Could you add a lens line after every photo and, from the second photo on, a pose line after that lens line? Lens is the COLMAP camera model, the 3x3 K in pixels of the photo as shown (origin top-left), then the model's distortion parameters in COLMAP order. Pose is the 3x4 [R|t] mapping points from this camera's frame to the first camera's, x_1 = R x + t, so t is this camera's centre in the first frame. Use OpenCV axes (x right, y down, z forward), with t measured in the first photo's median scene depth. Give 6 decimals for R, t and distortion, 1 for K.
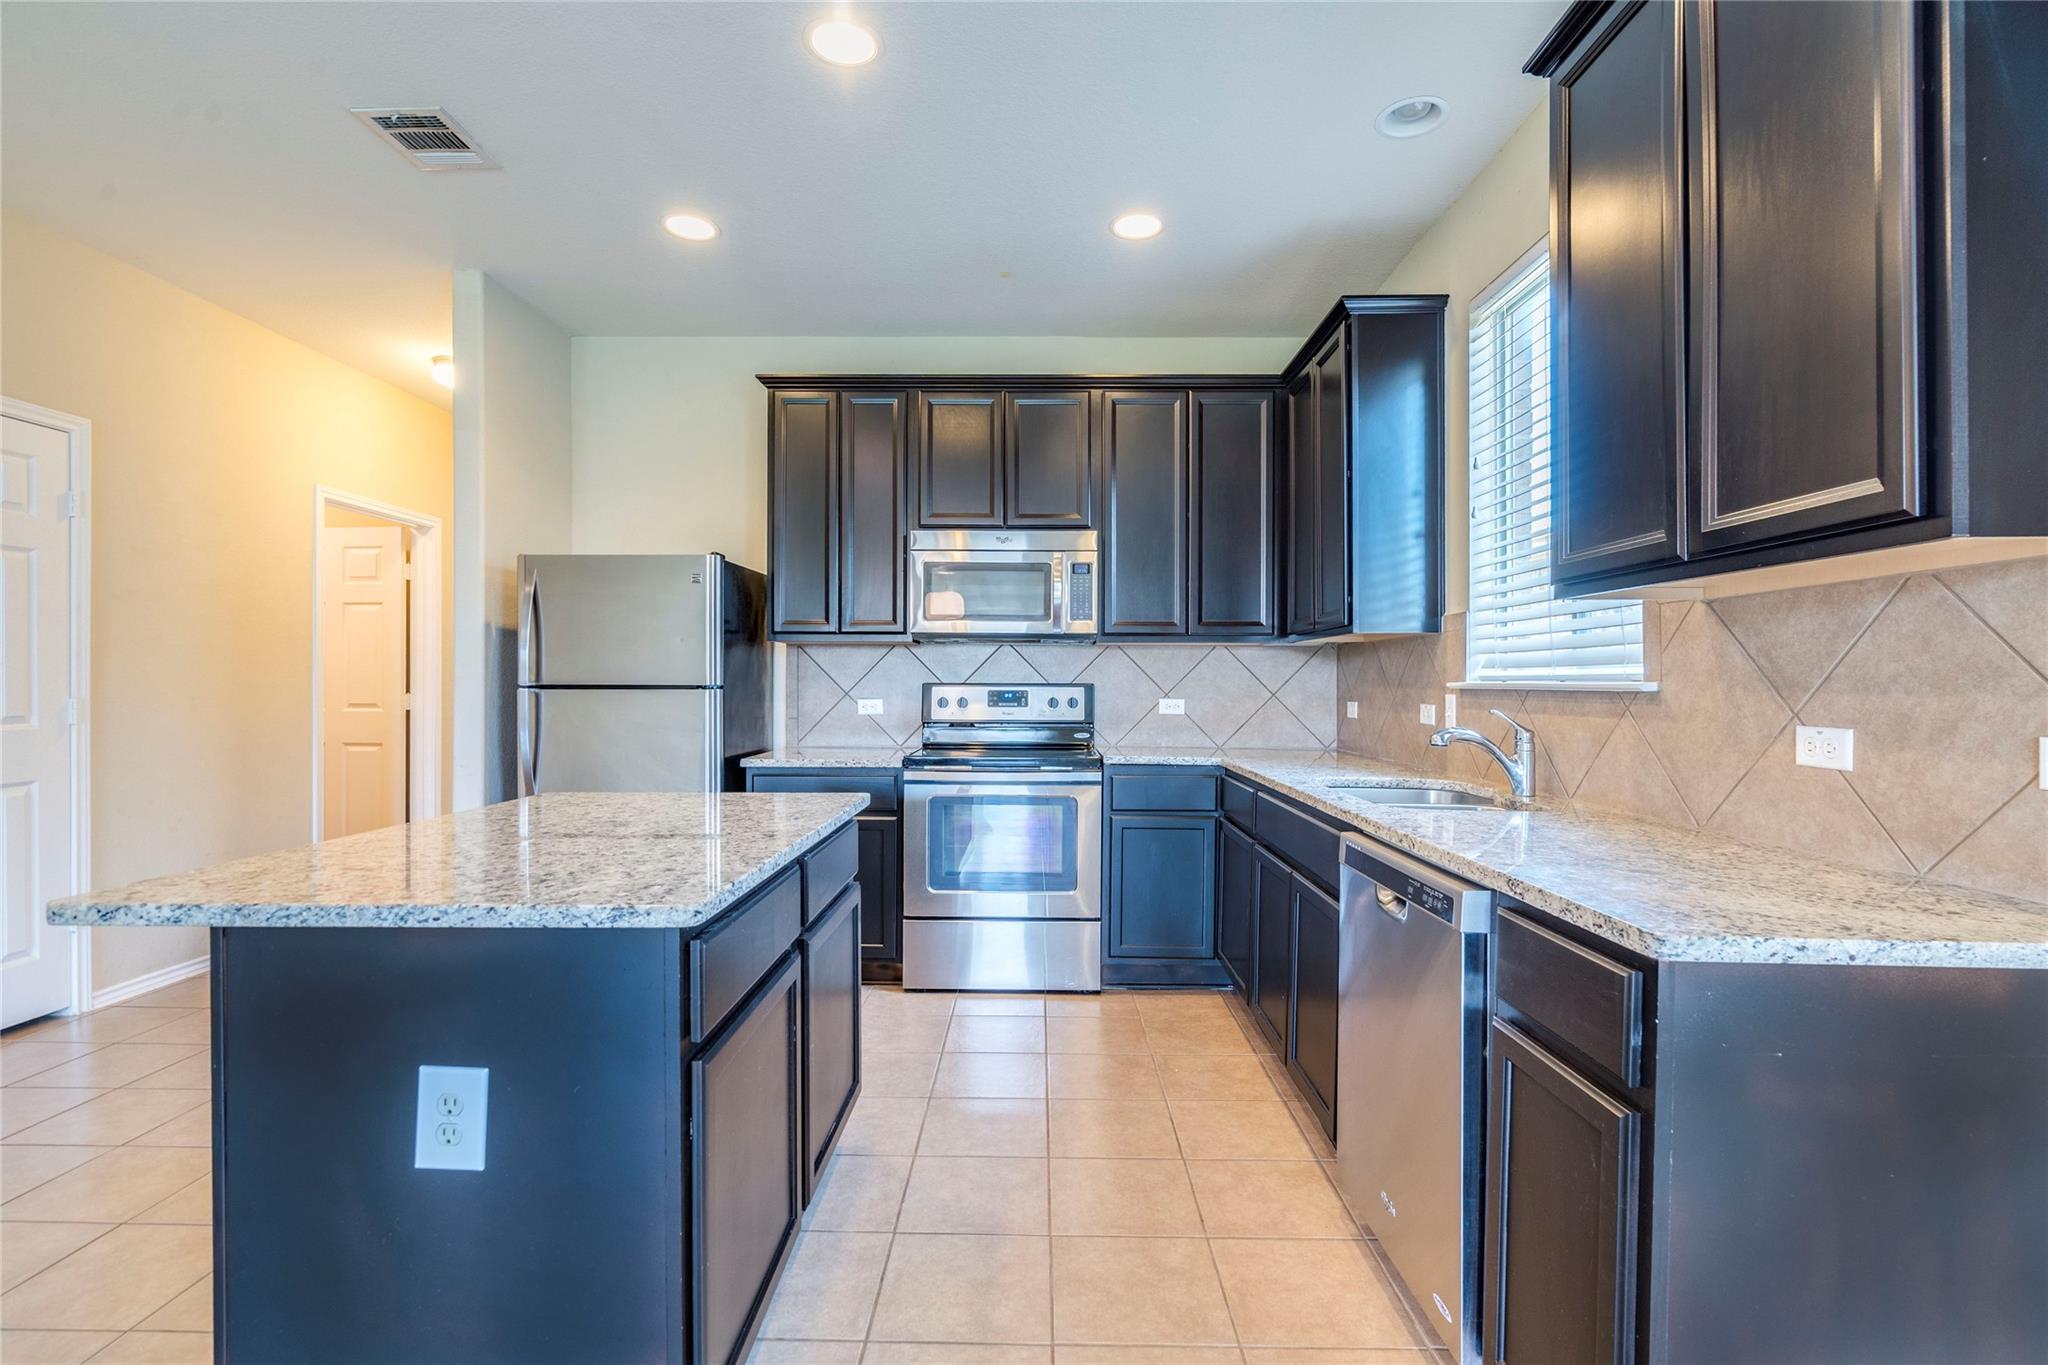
lens RADIAL K [[969.8, 0, 1025.7], [0, 969.8, 673.3], [0, 0, 1]] dist [0.001309, 0.000624]
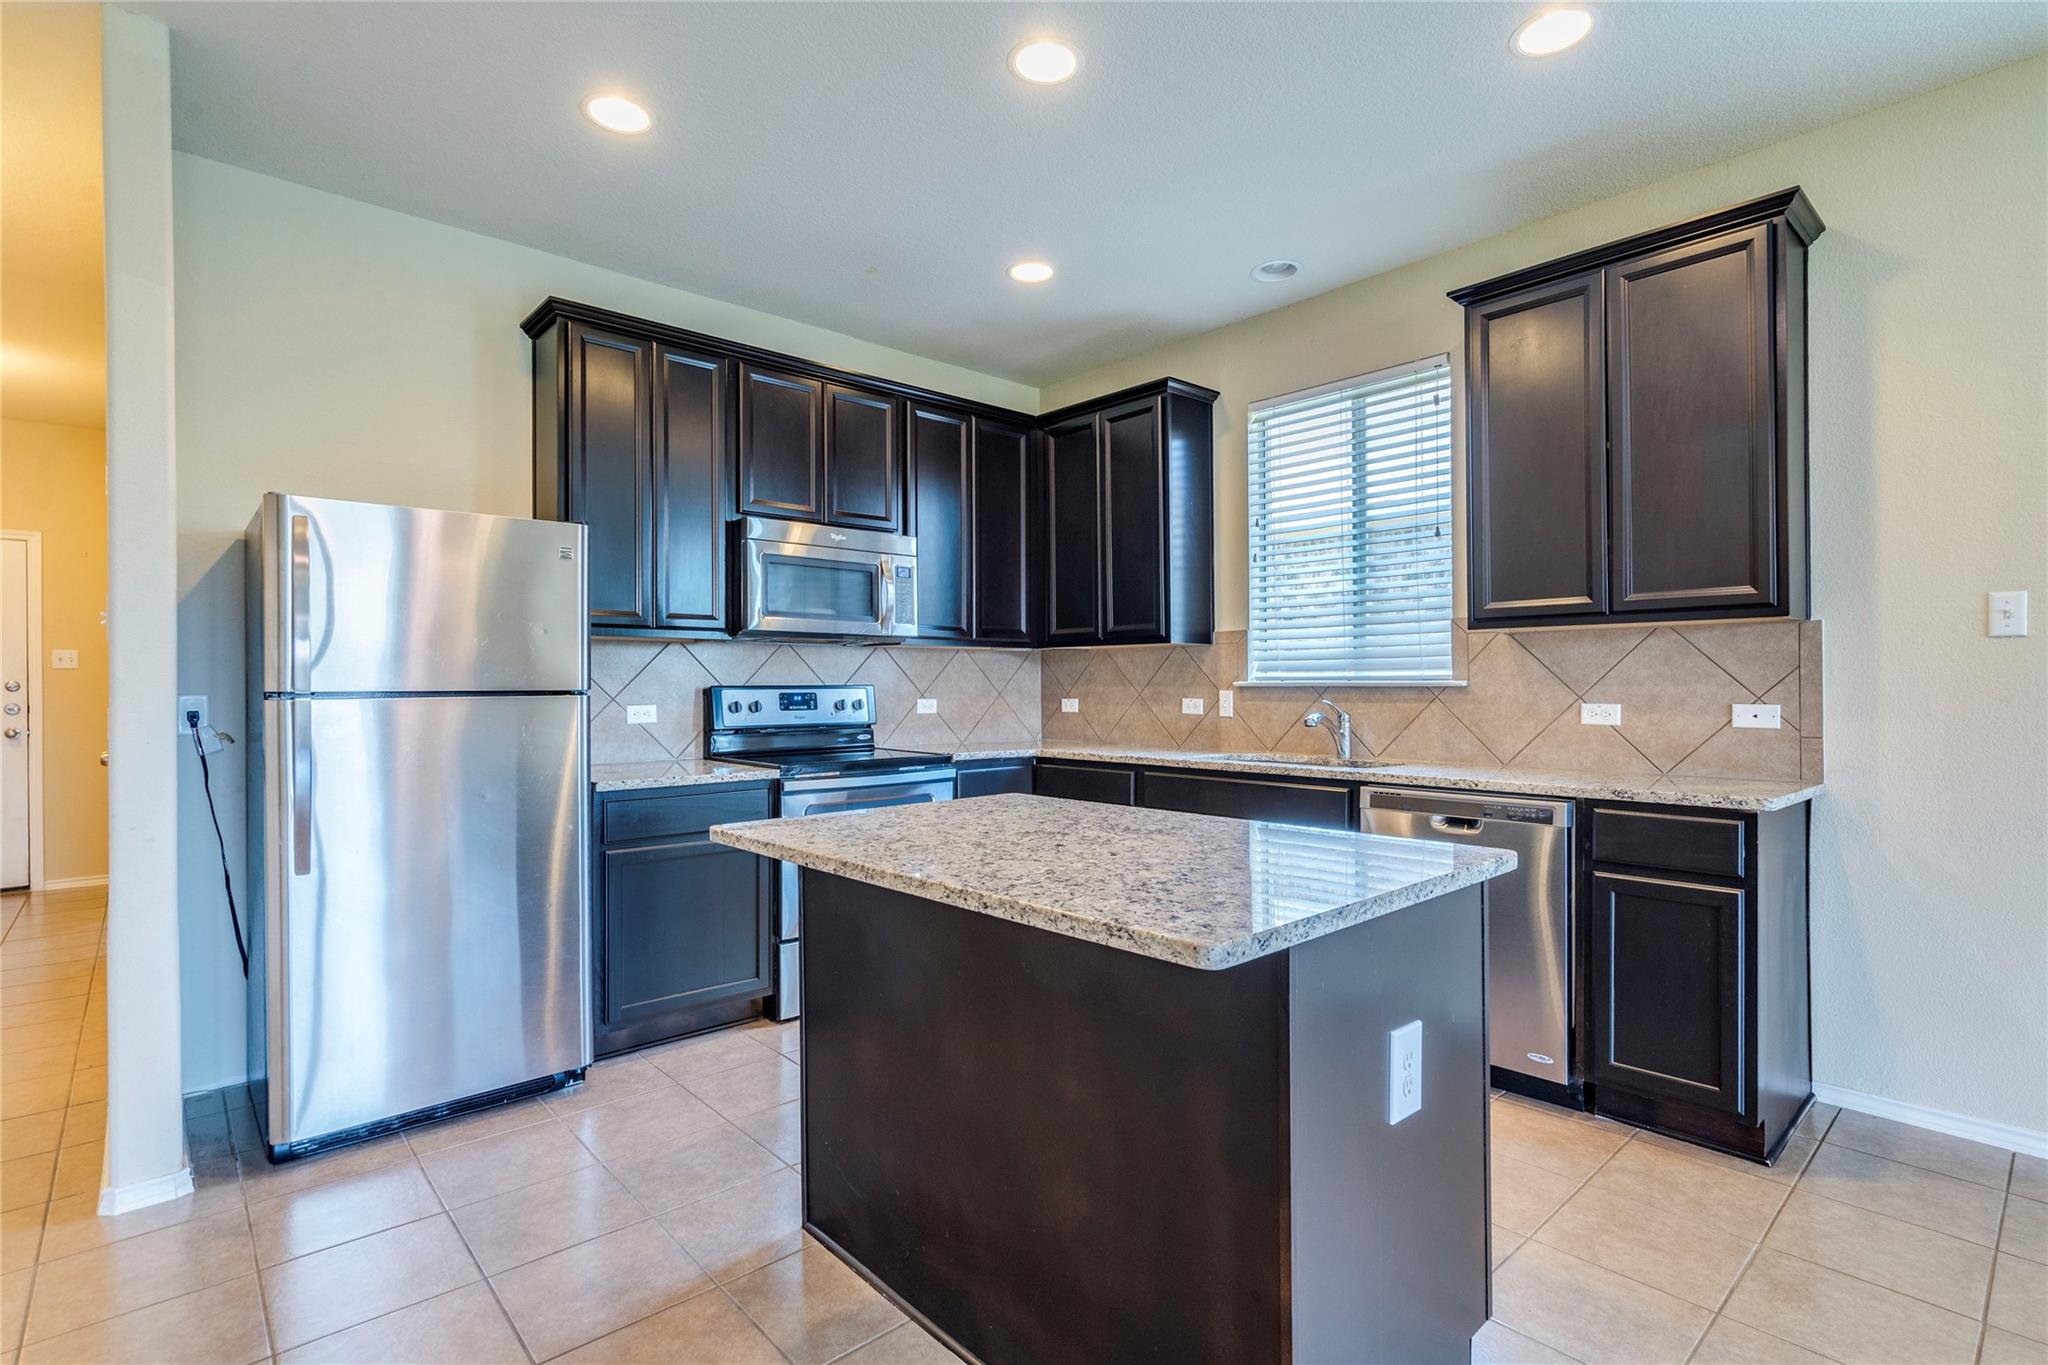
lens RADIAL K [[969.8, 0, 1038.4], [0, 969.8, 684.5], [0, 0, 1]] dist [0.001309, 0.000624]
pose [[0.727225, -0.006576, 0.686368, -0.604644], [-0.000208, 0.999952, 0.009801, -0.000209], [-0.686399, -0.007271, 0.727189, 0.173614]]
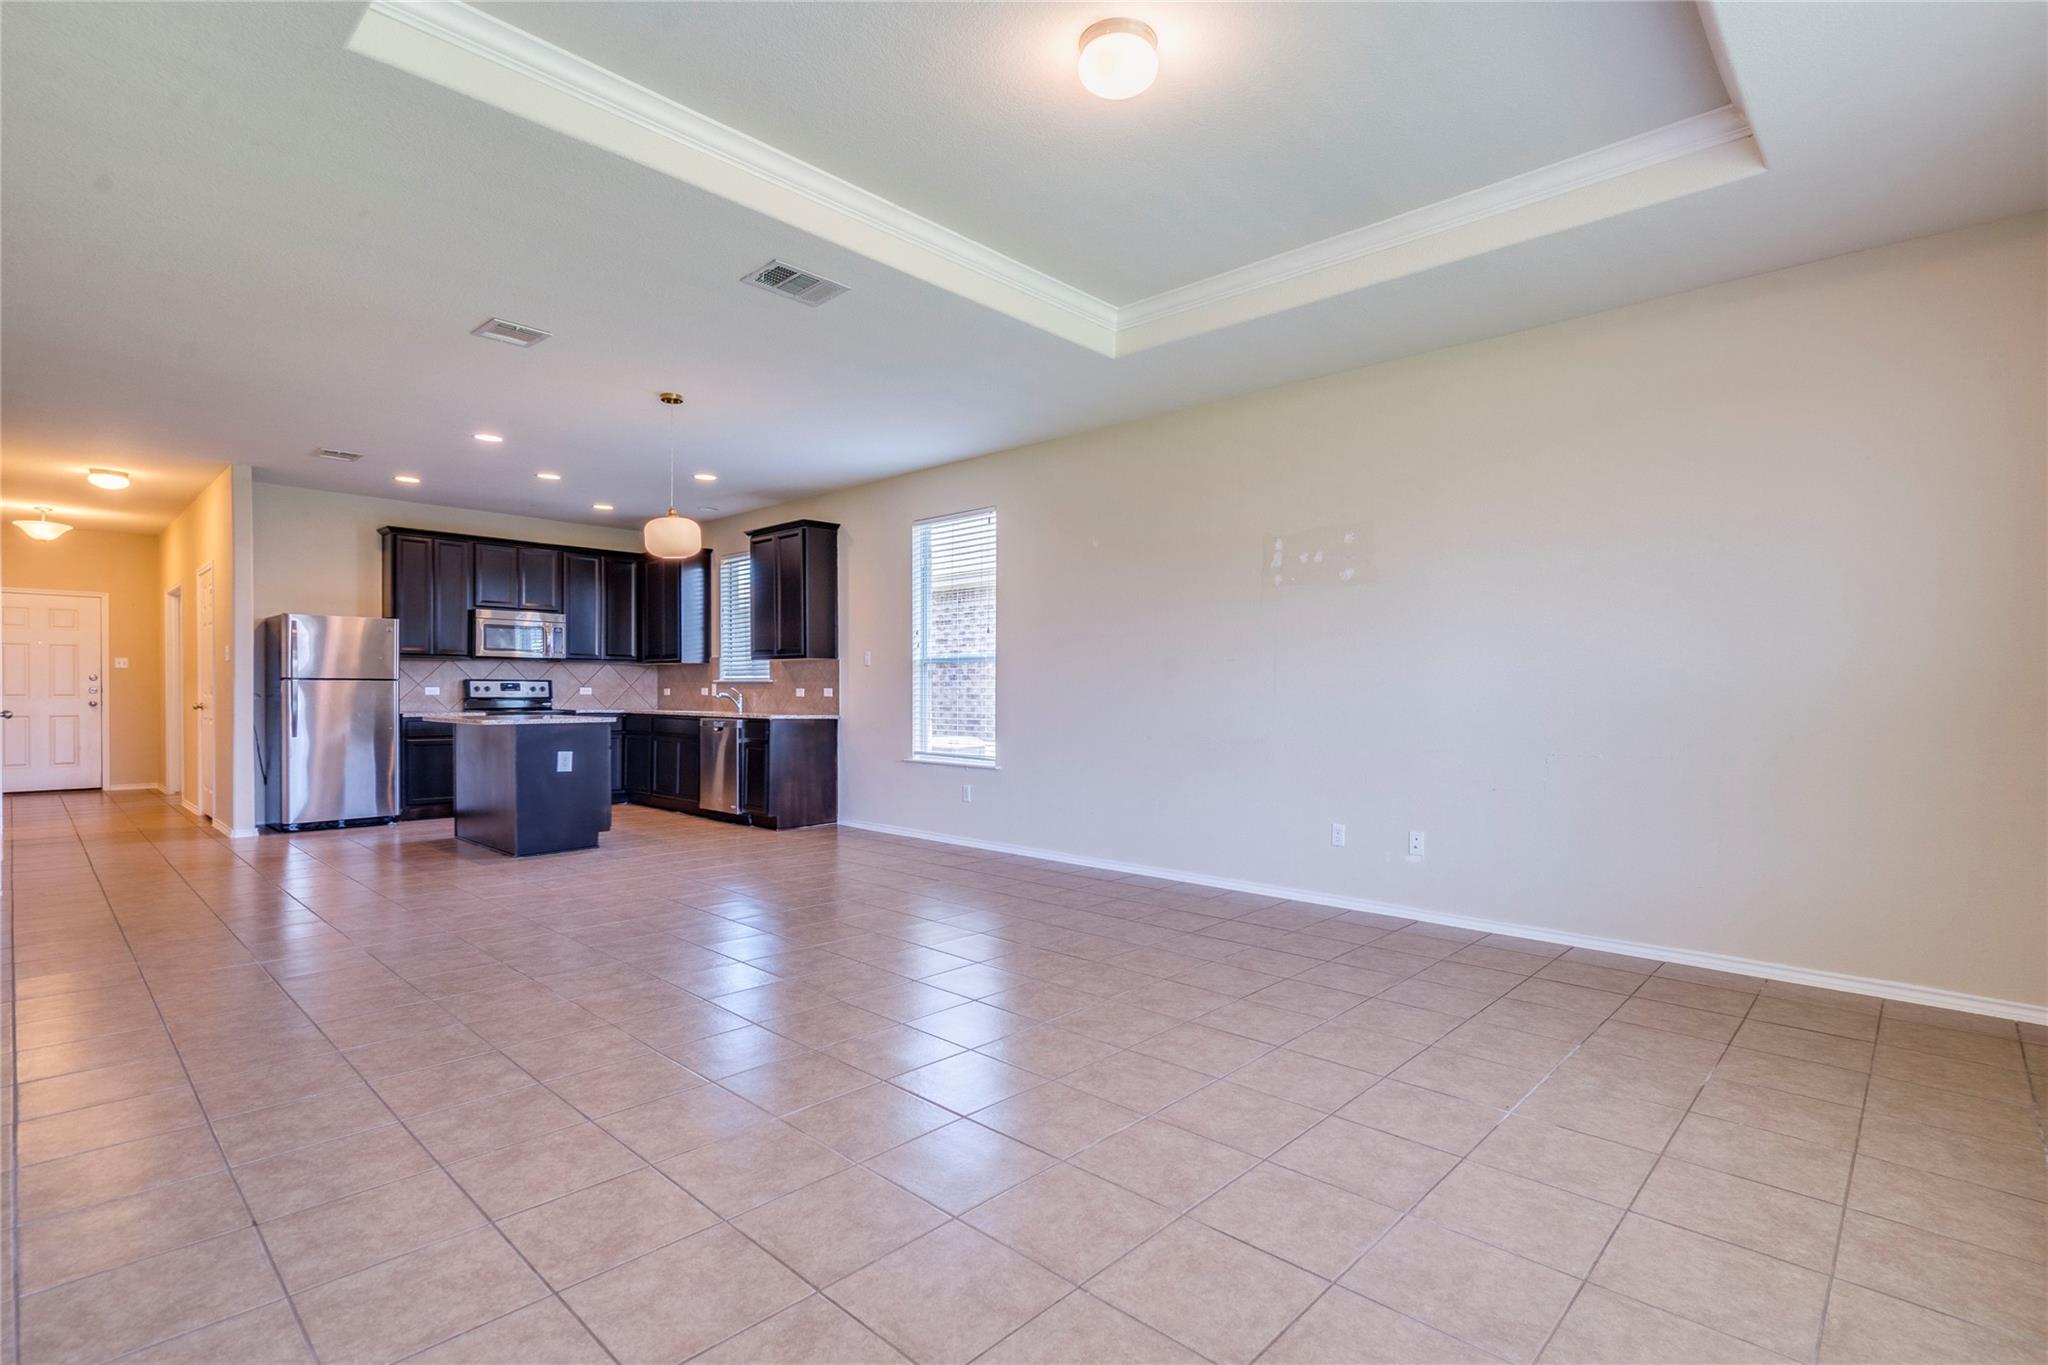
lens RADIAL K [[969.8, 0, 1037.0], [0, 969.8, 702.2], [0, 0, 1]] dist [0.001309, 0.000624]
pose [[0.673670, -0.007165, 0.738998, -0.984467], [-0.010316, 0.999764, 0.019097, 0.008095], [-0.738960, -0.020489, 0.673437, -1.566629]]
